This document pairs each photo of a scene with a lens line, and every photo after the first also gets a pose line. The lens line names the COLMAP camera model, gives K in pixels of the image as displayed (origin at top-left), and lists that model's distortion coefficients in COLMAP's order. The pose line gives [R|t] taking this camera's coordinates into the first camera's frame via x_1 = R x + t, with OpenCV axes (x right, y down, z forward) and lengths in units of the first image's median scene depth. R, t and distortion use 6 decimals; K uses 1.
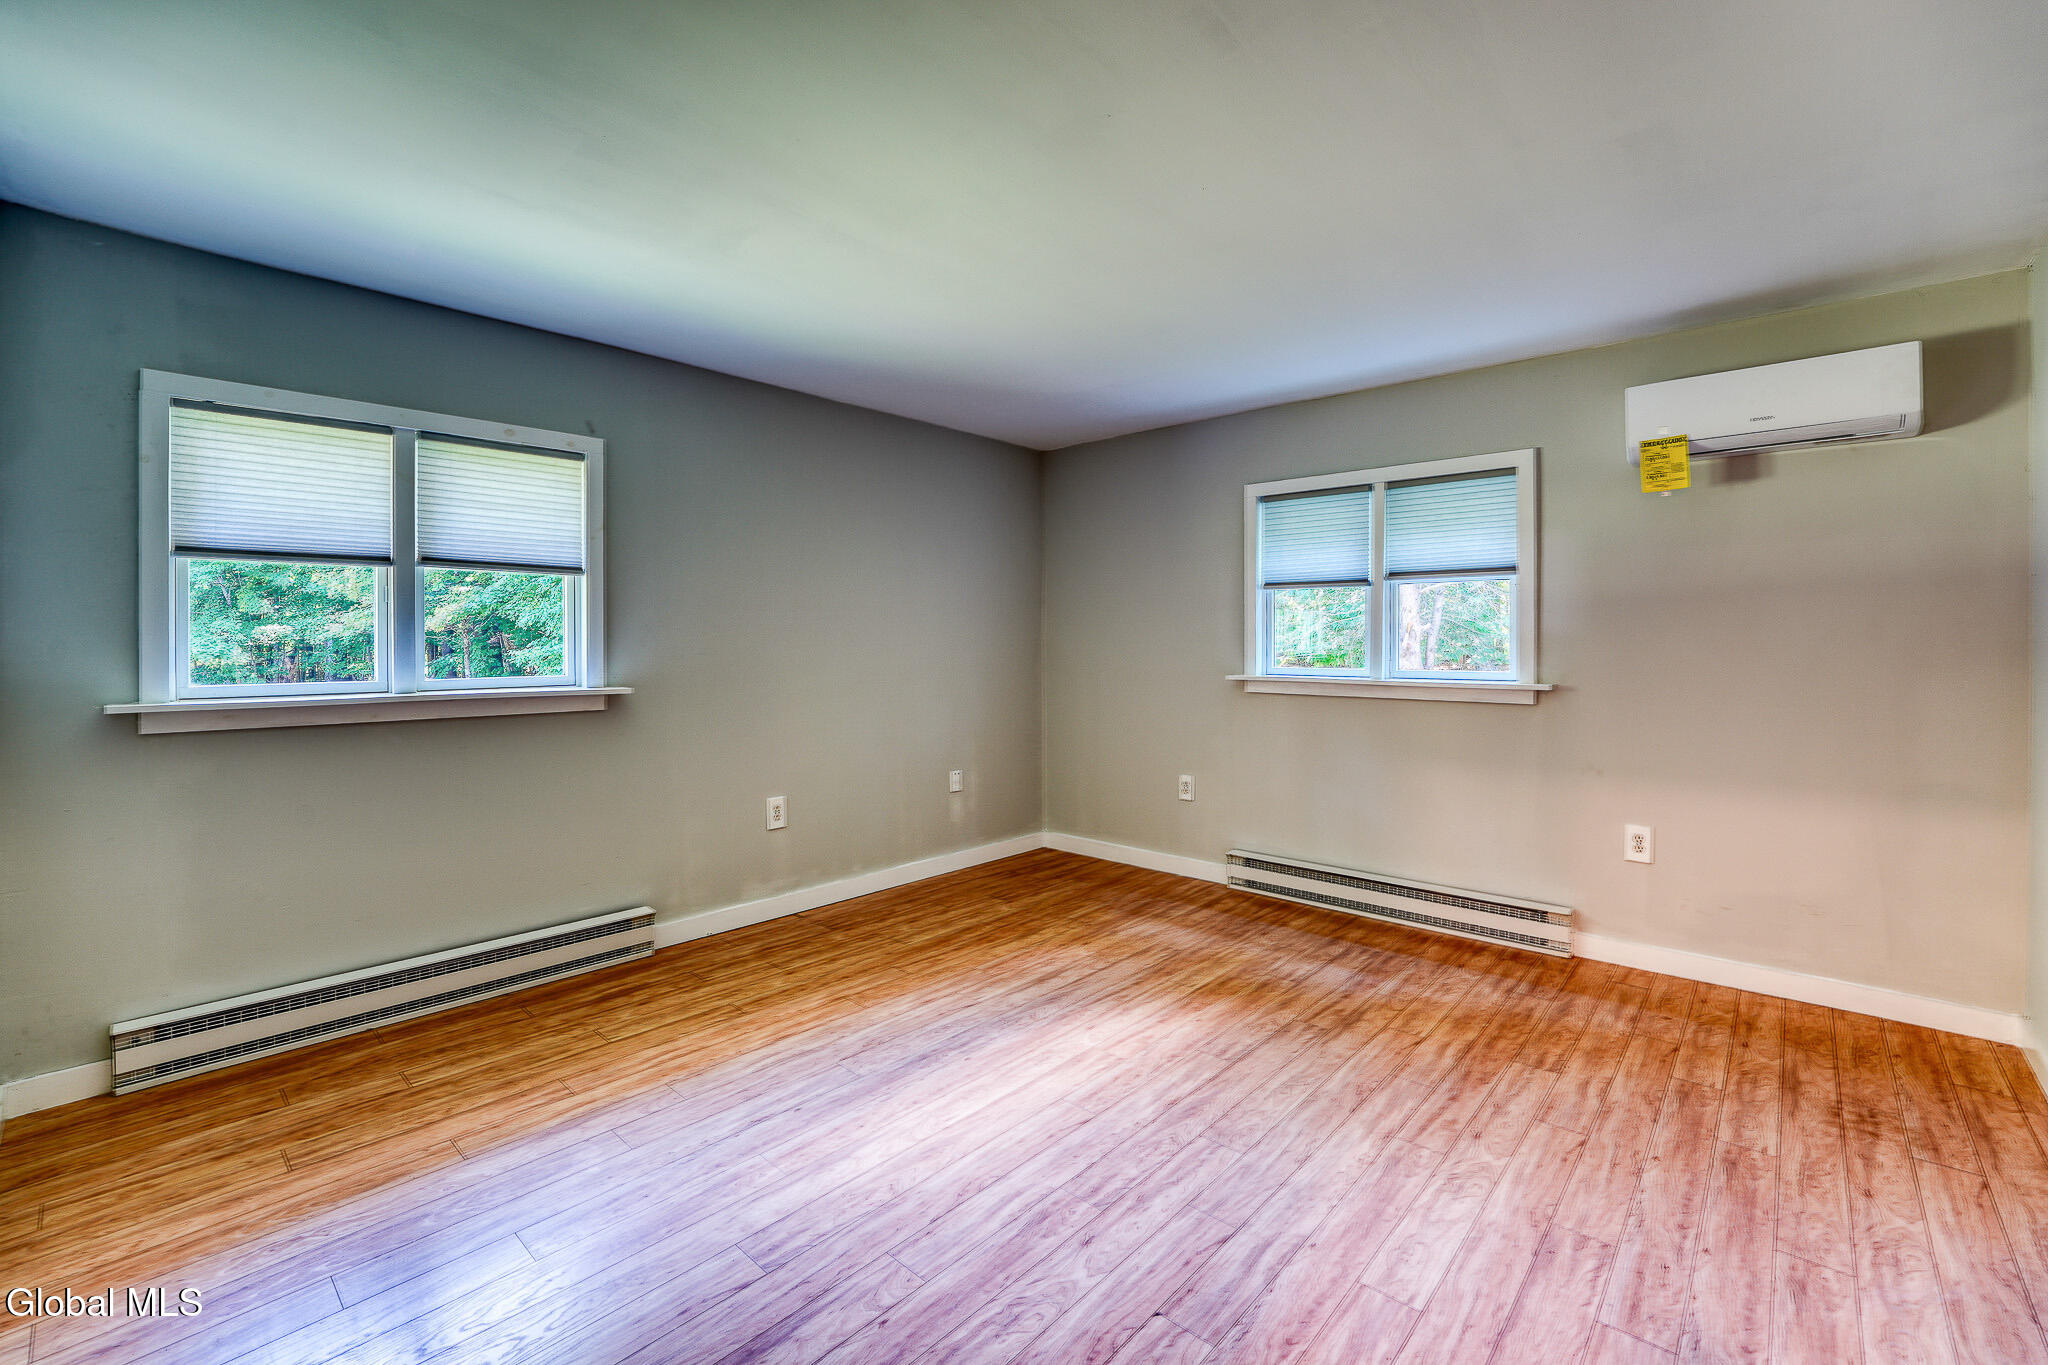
lens RADIAL K [[863.8, 0, 1021.2], [0, 863.8, 640.9], [0, 0, 1]] dist [-0.023385, 0.000485]
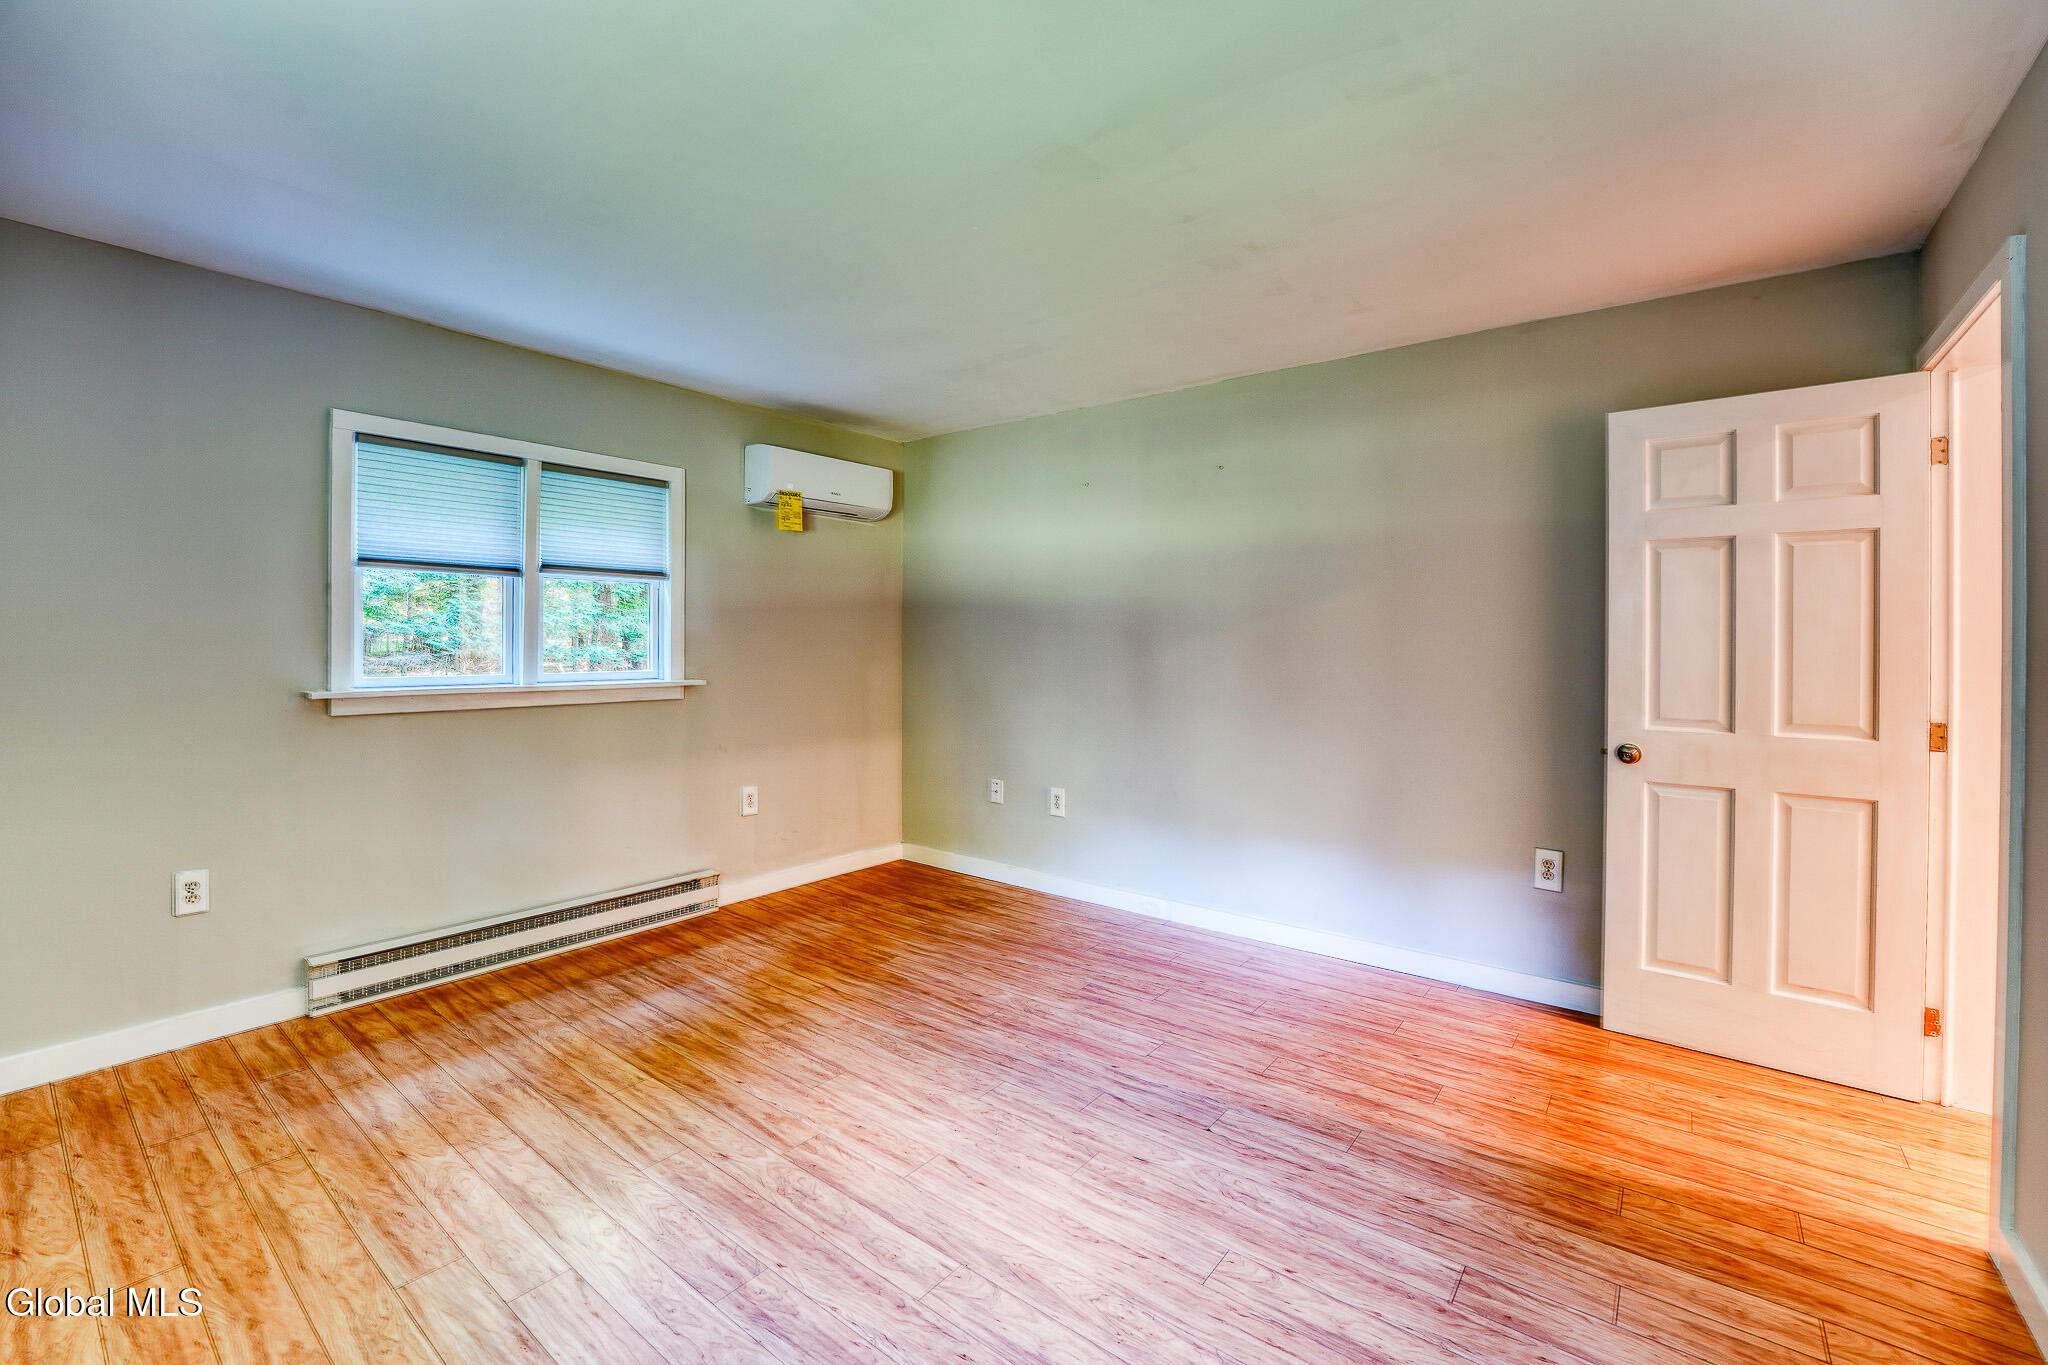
lens RADIAL K [[863.8, 0, 1021.2], [0, 863.8, 640.9], [0, 0, 1]] dist [-0.023385, 0.000485]
pose [[-0.074297, -0.000446, 0.997236, -0.588069], [-0.005571, 0.999984, 0.000032, -0.003420], [-0.997221, -0.005553, -0.074298, 0.684984]]
